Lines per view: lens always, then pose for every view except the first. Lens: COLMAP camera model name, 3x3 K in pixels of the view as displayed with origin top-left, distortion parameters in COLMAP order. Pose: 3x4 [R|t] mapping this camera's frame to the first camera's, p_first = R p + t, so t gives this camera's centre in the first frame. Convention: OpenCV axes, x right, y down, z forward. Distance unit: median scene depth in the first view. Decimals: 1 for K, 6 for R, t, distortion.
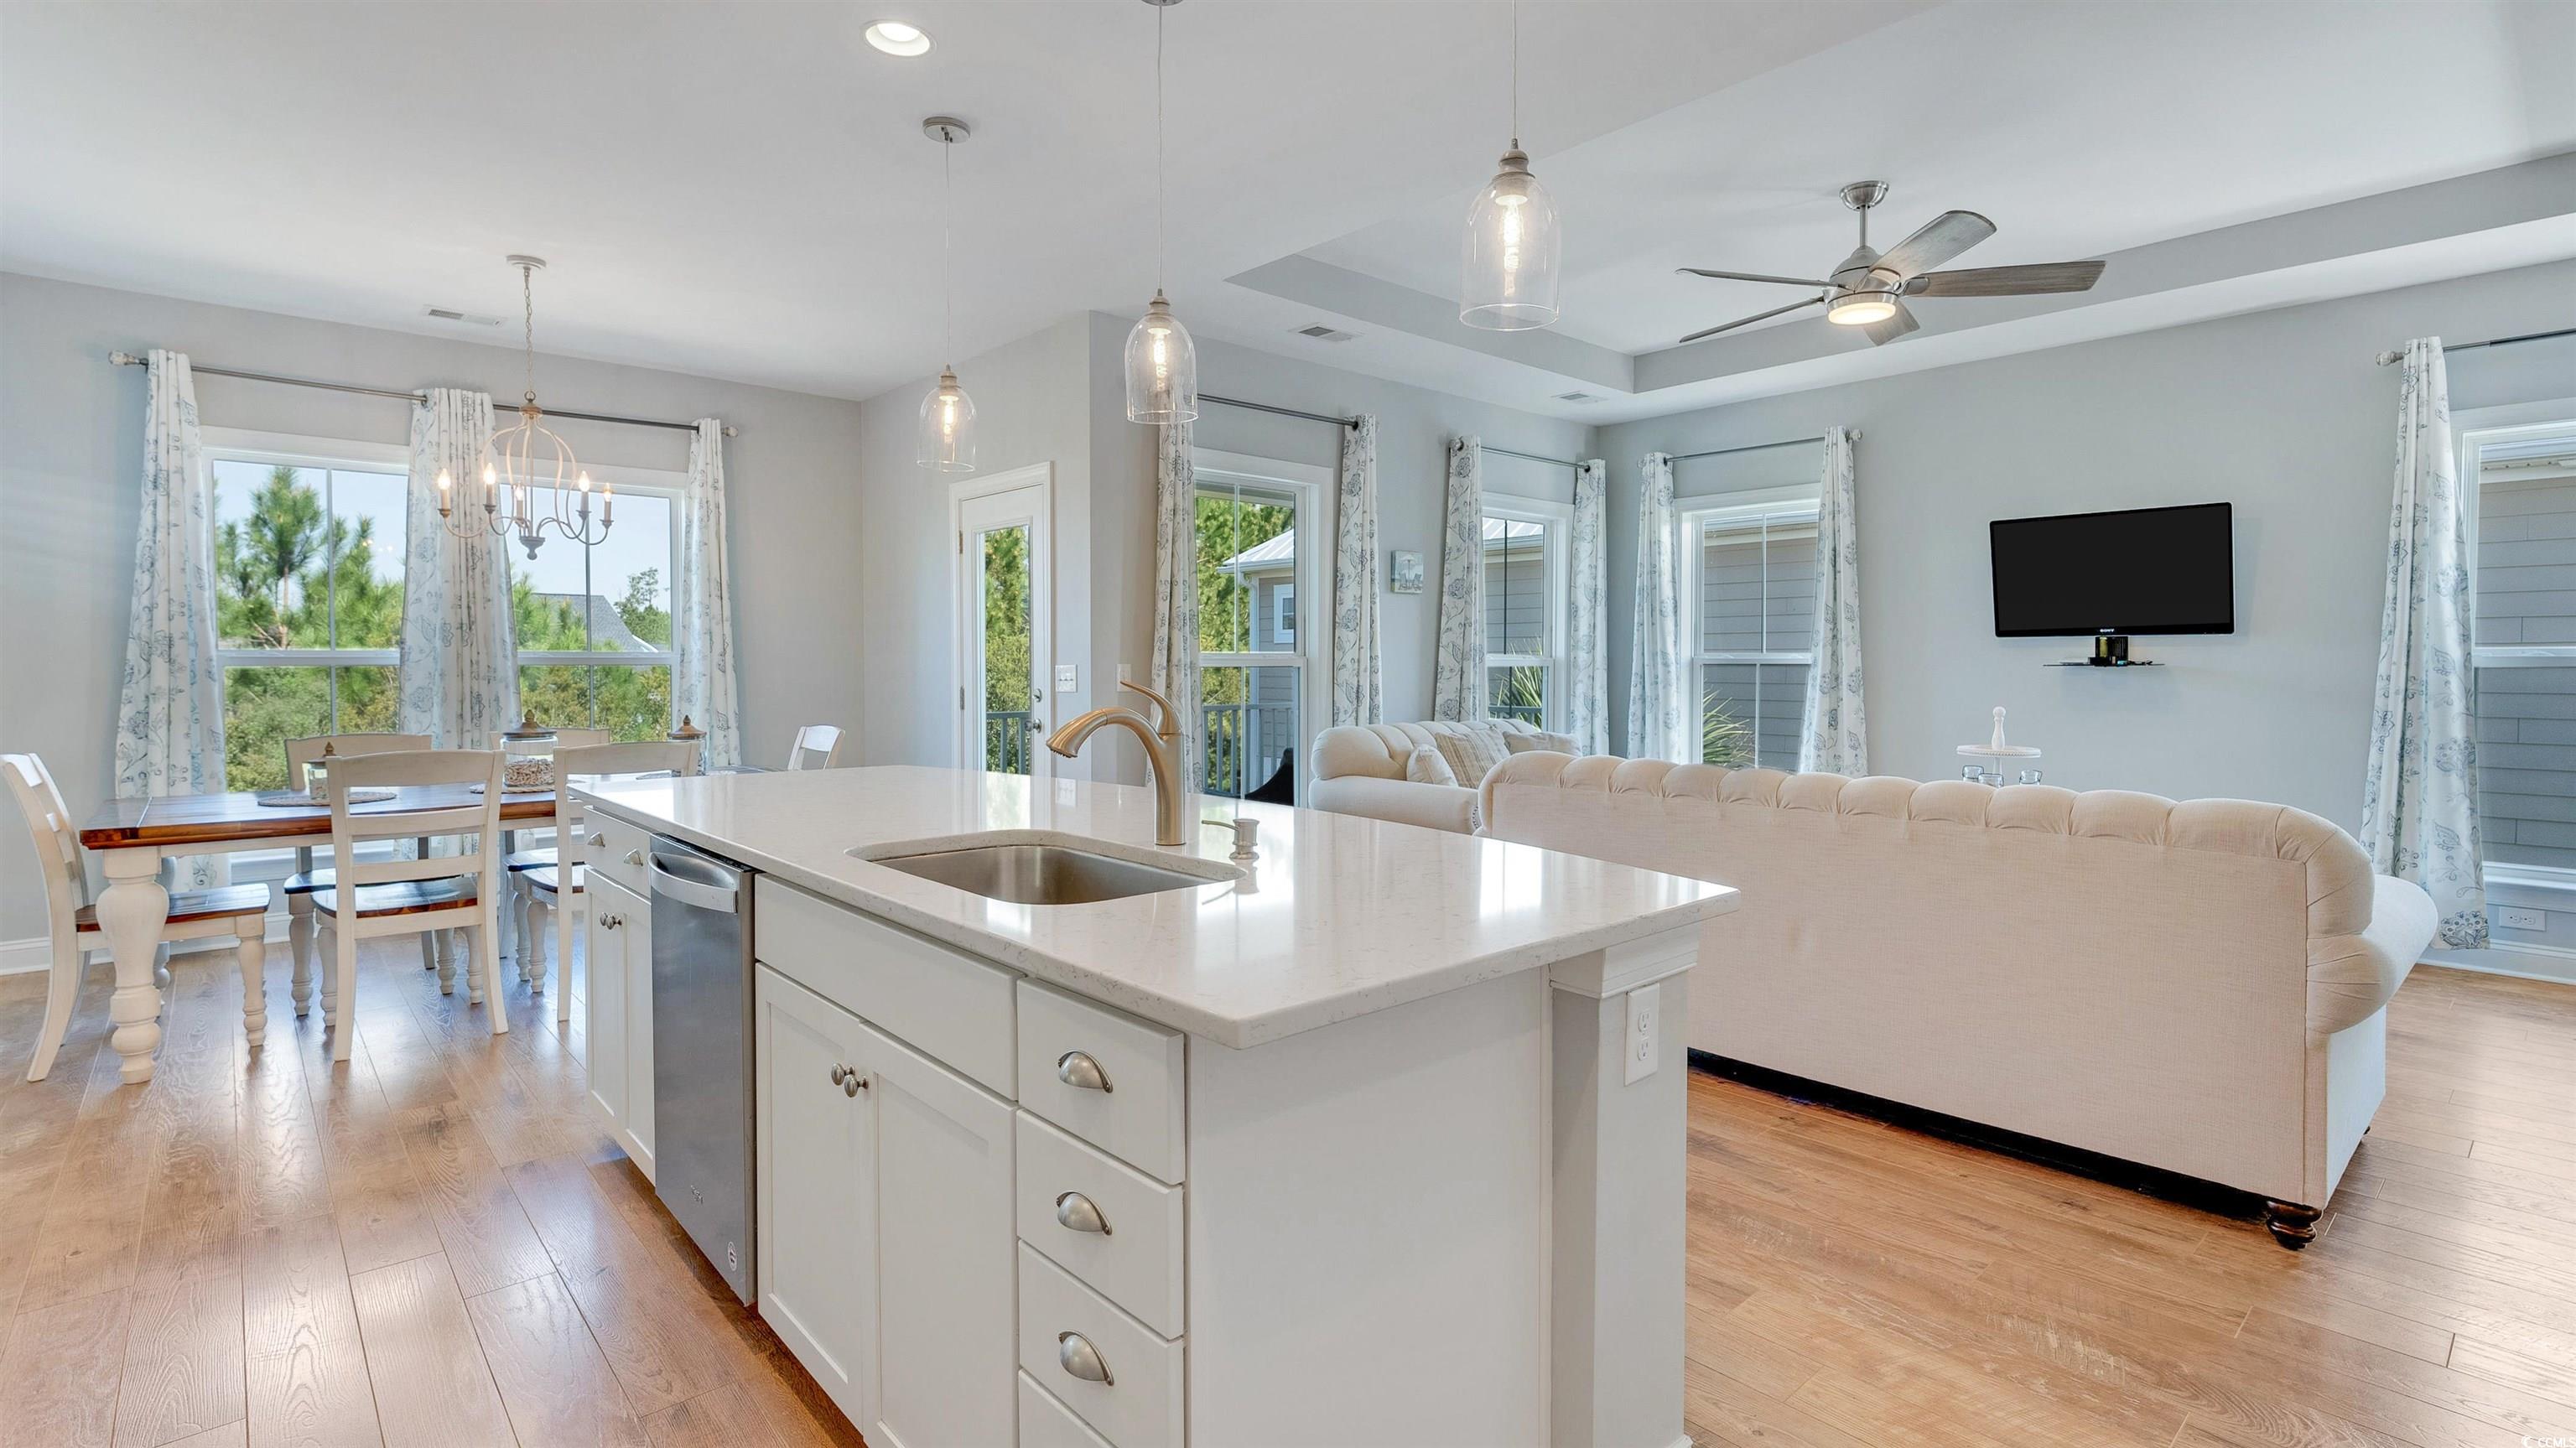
lens RADIAL K [[1178.4, 0, 1292.0], [0, 1178.4, 687.6], [0, 0, 1]] dist [-0.000974, 0.000203]
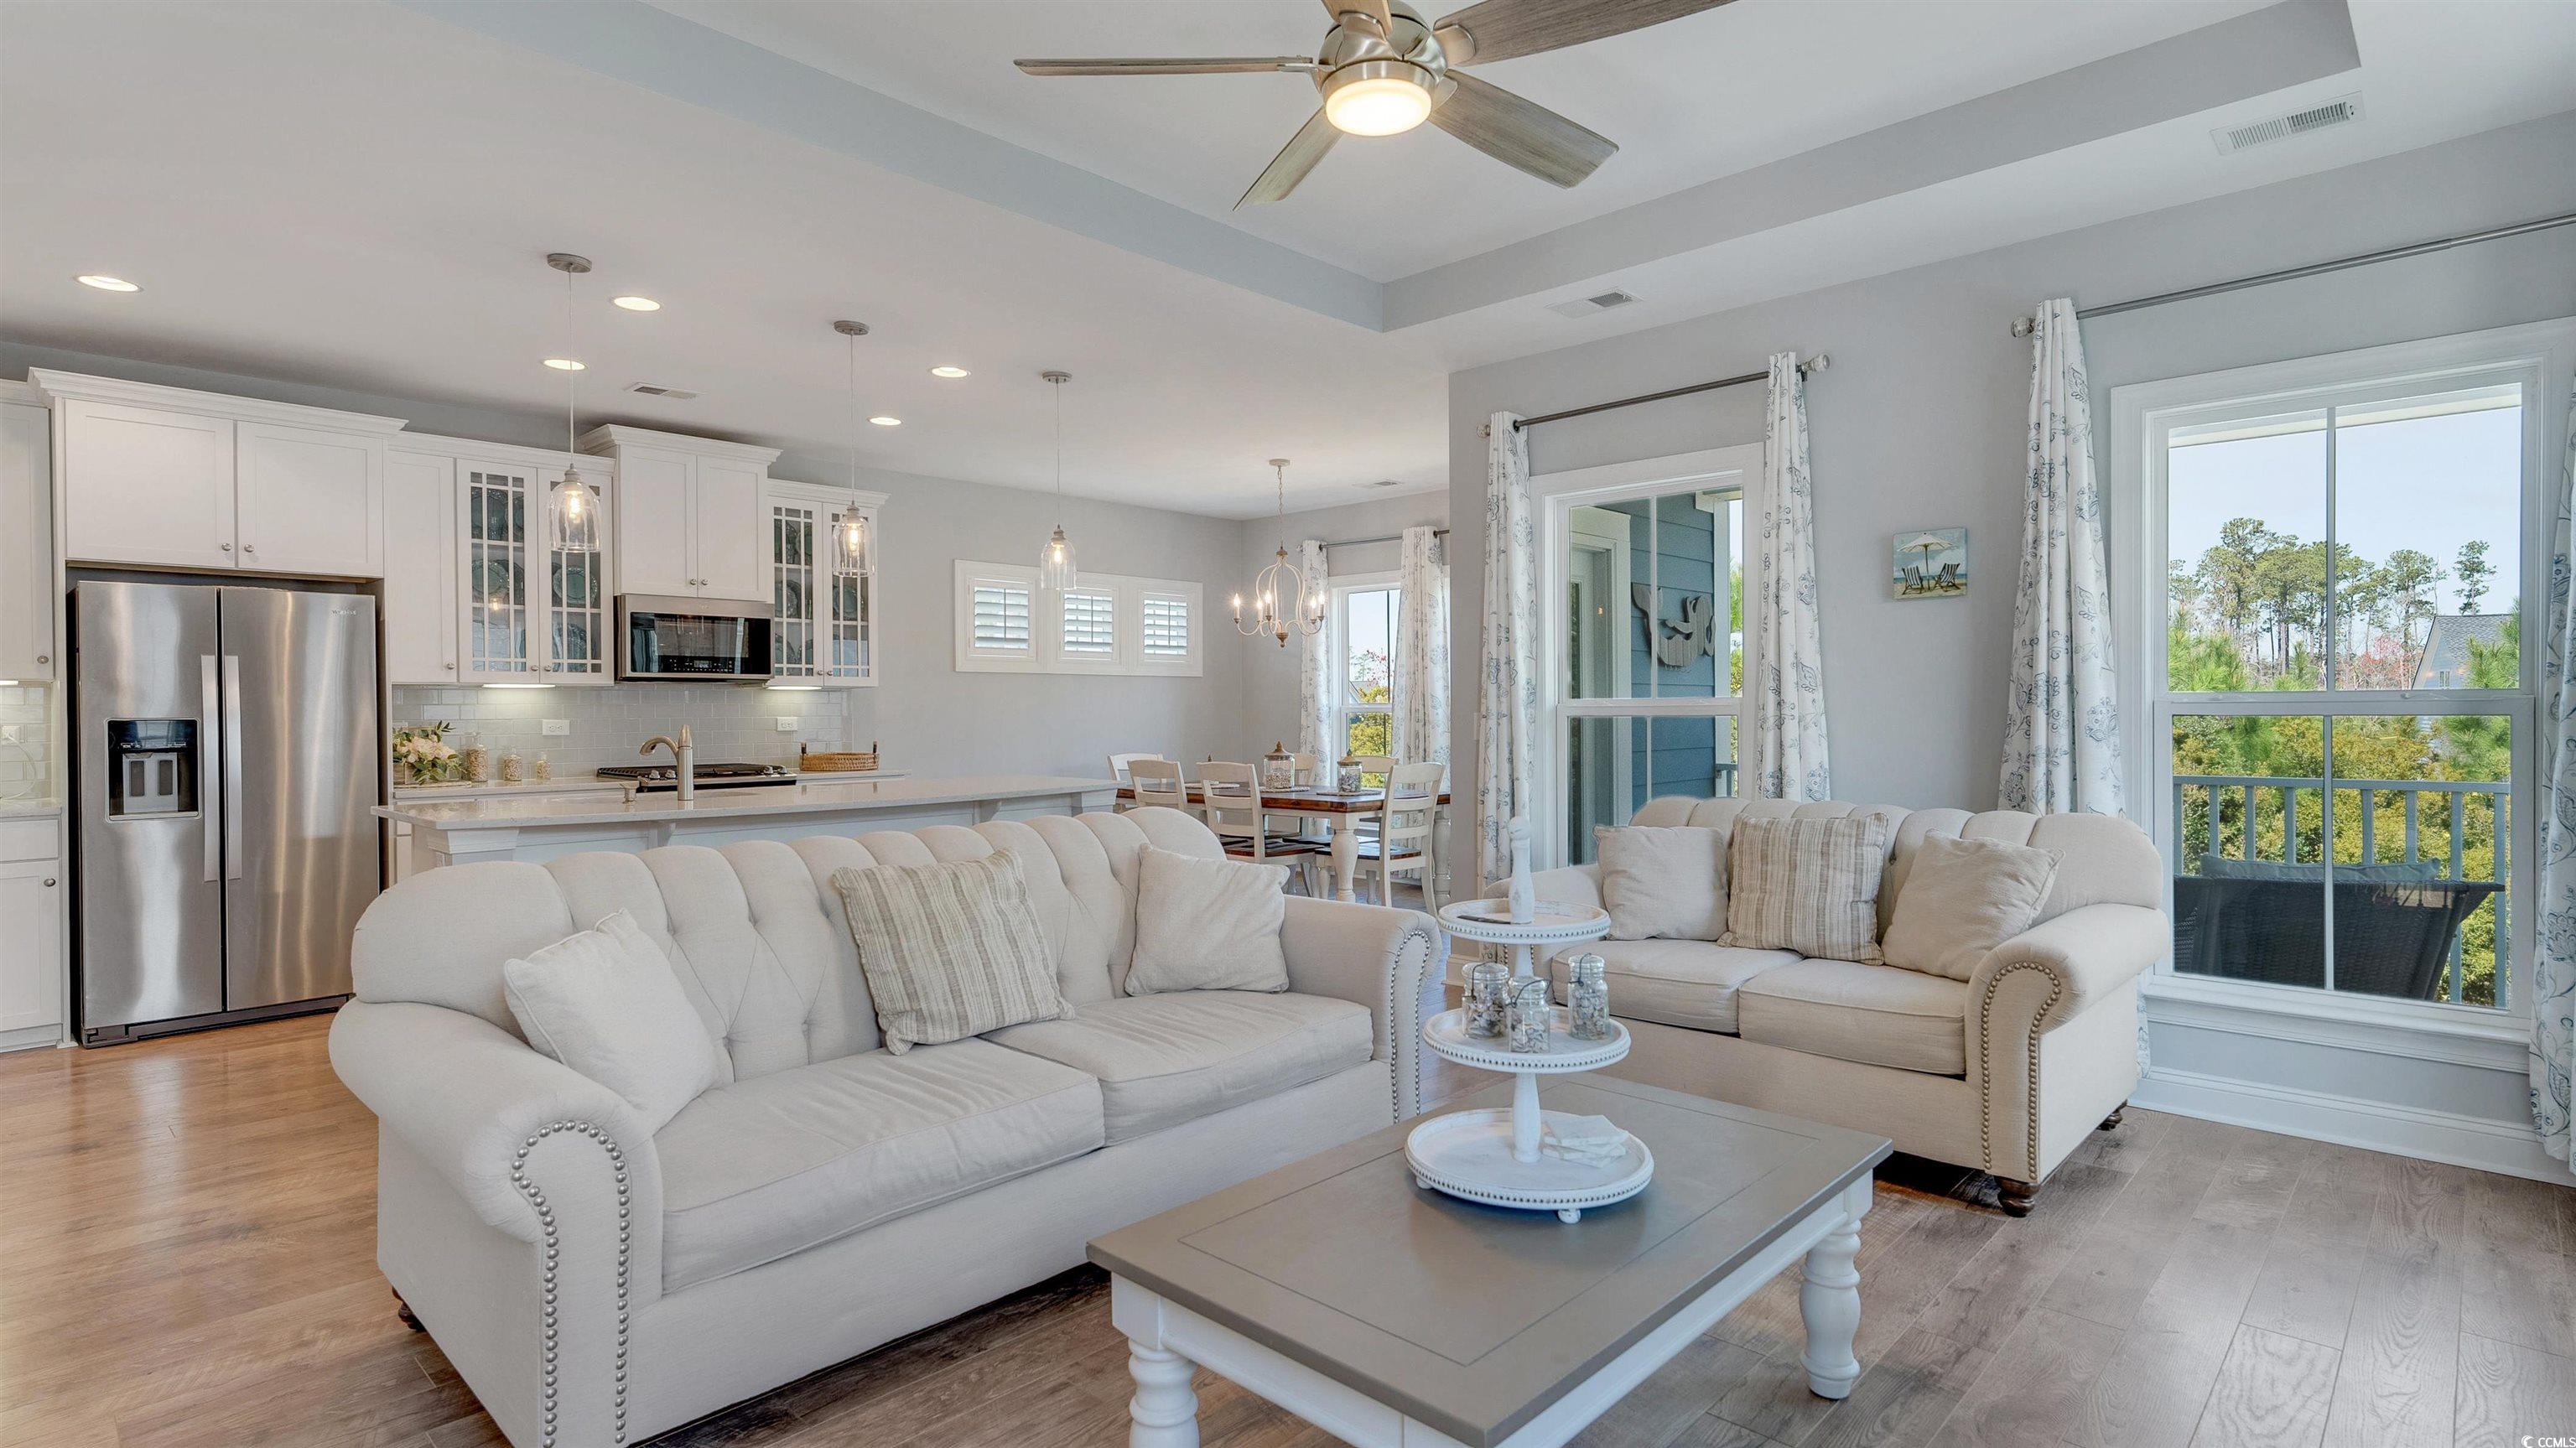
lens RADIAL K [[1269.4, 0, 1288.0], [0, 1269.4, 724.0], [0, 0, 1]] dist [-0.000487, 0.000083]
pose [[0.073819, 0.007682, -0.997242, 0.969624], [-0.018842, 0.999803, 0.006307, -0.013025], [0.997094, 0.018324, 0.073949, 0.800150]]
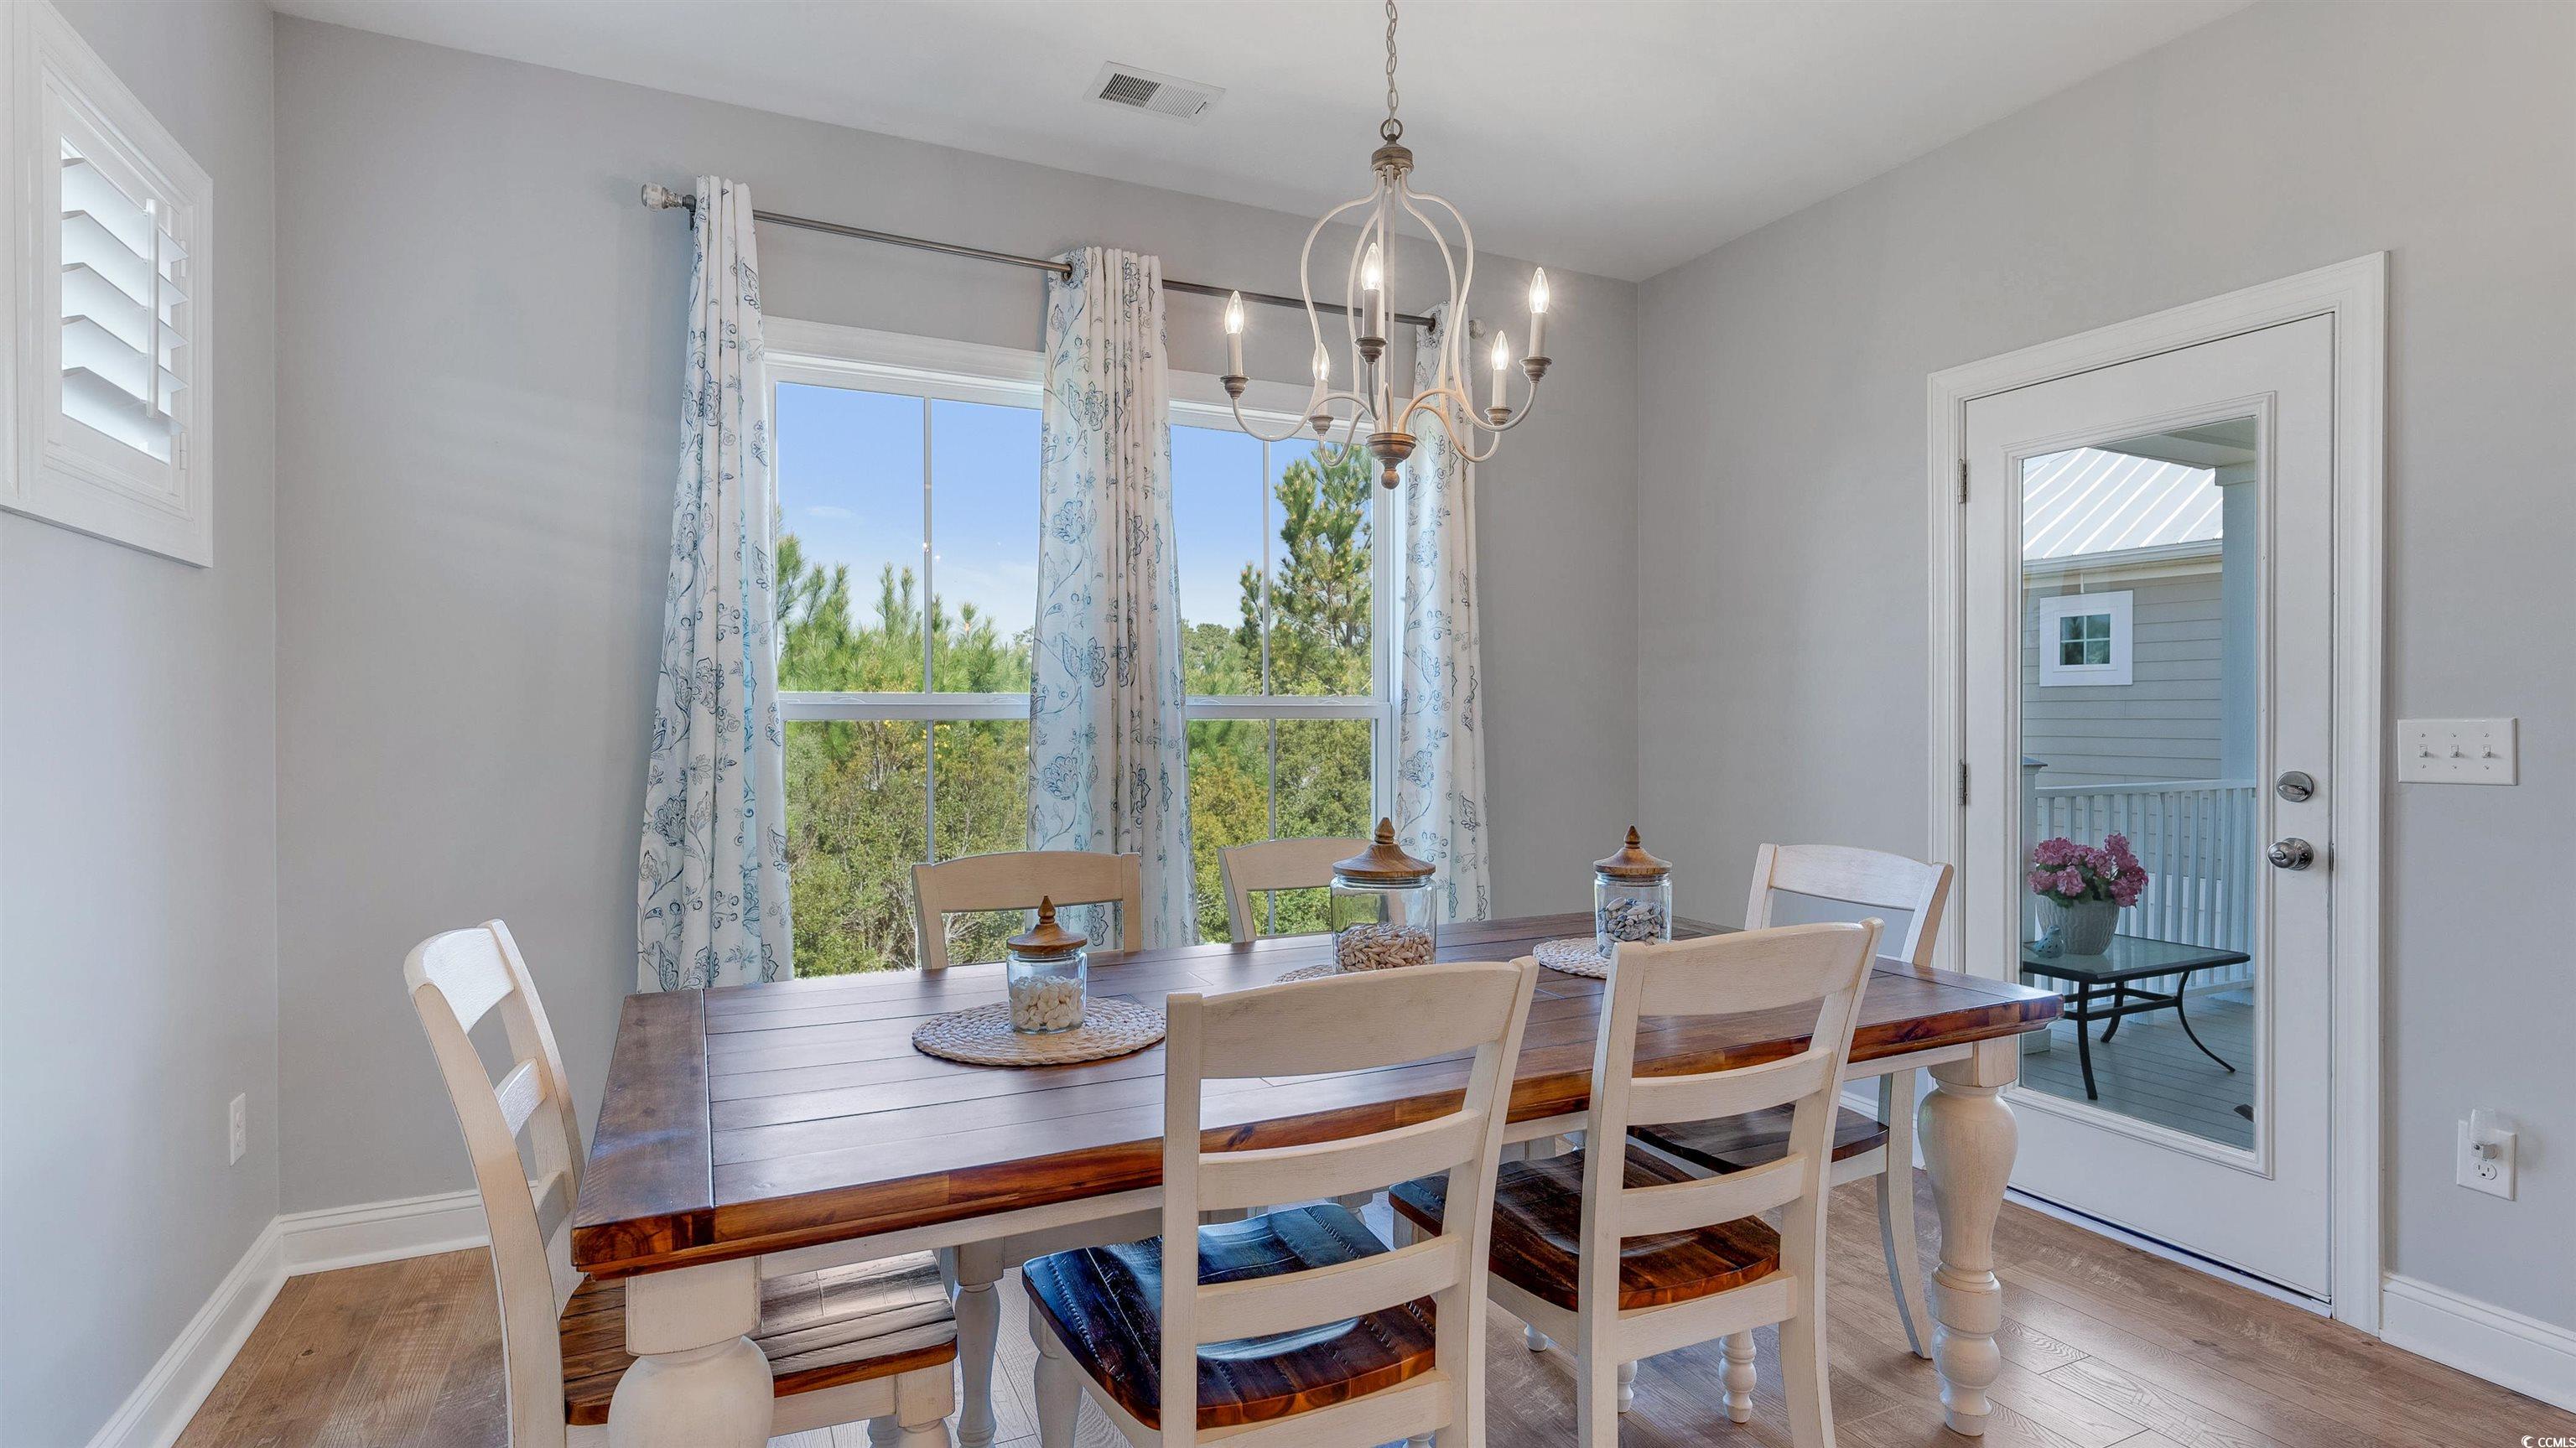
lens RADIAL K [[1226.6, 0, 1299.9], [0, 1226.6, 714.8], [0, 0, 1]] dist [-0.001393, -0.000079]
pose [[0.960782, -0.000944, -0.277303, -0.495742], [-0.005134, 0.999762, -0.021193, -0.009303], [0.277257, 0.021786, 0.960549, 0.486020]]
